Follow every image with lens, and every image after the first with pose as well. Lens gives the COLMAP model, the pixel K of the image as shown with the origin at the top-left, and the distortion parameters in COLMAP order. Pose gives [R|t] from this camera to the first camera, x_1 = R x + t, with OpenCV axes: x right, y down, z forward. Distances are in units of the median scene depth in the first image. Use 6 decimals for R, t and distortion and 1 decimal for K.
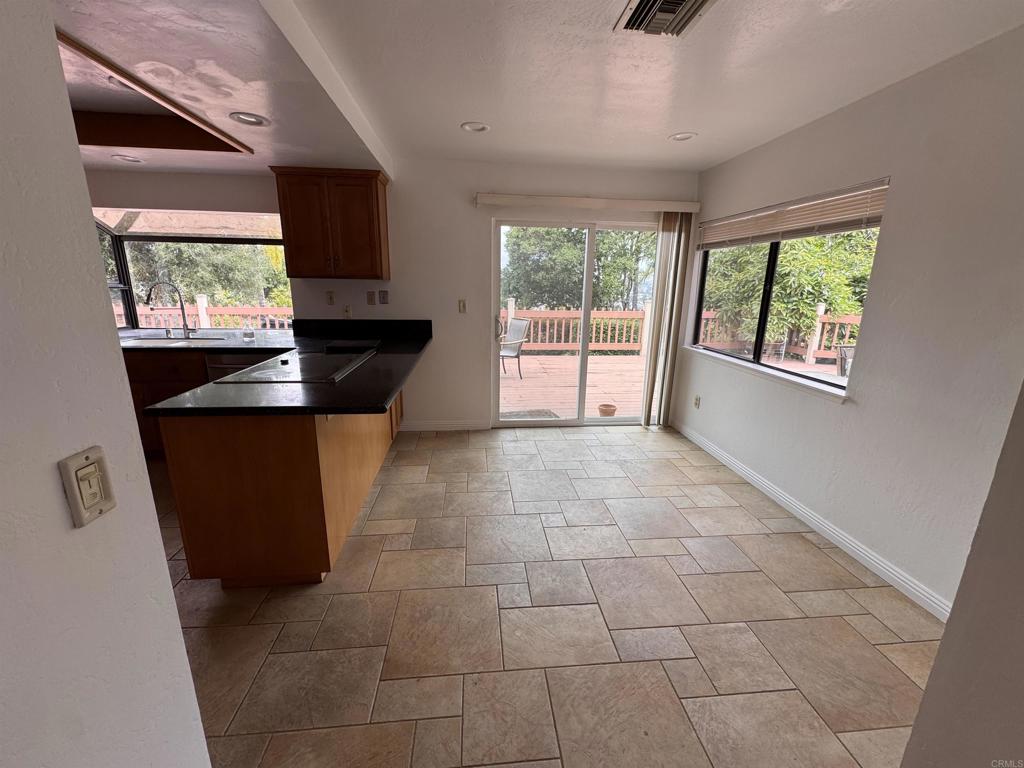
lens RADIAL K [[409.2, 0, 512.4], [0, 409.2, 382.2], [0, 0, 1]] dist [-0.000424, 0.000226]
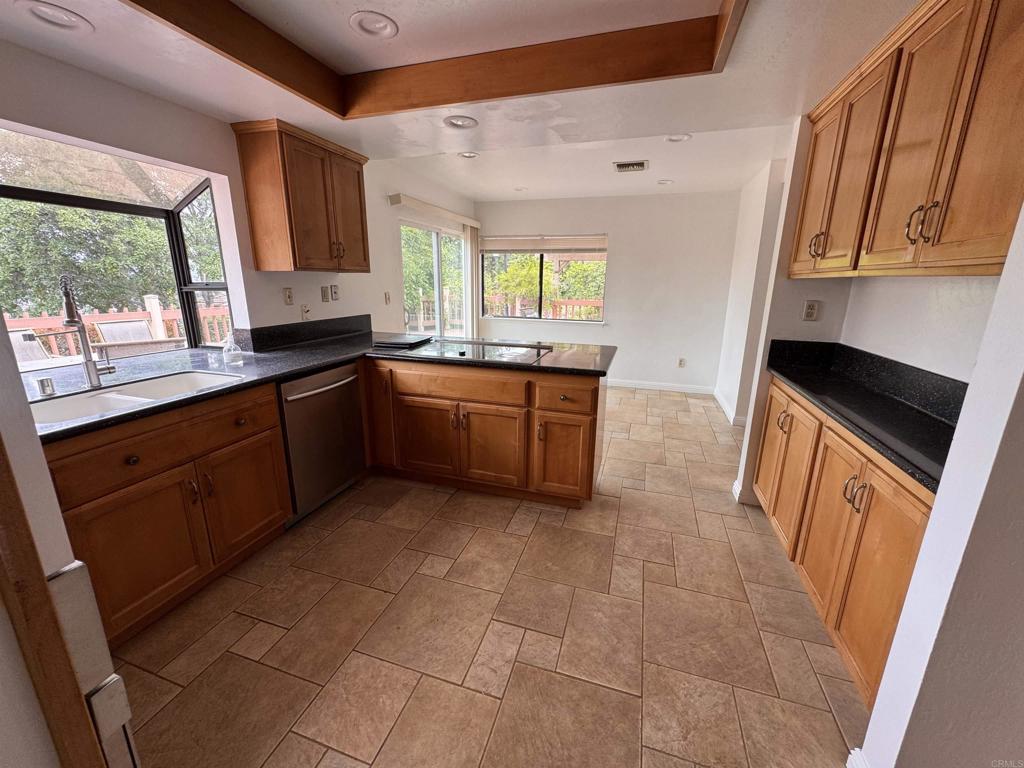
lens RADIAL K [[409.2, 0, 512.2], [0, 409.2, 383.6], [0, 0, 1]] dist [-0.000424, 0.000226]
pose [[0.398885, -0.237915, 0.885600, -1.408475], [0.211517, 0.963586, 0.163595, -0.116791], [-0.892273, 0.122064, 0.434683, 0.425873]]
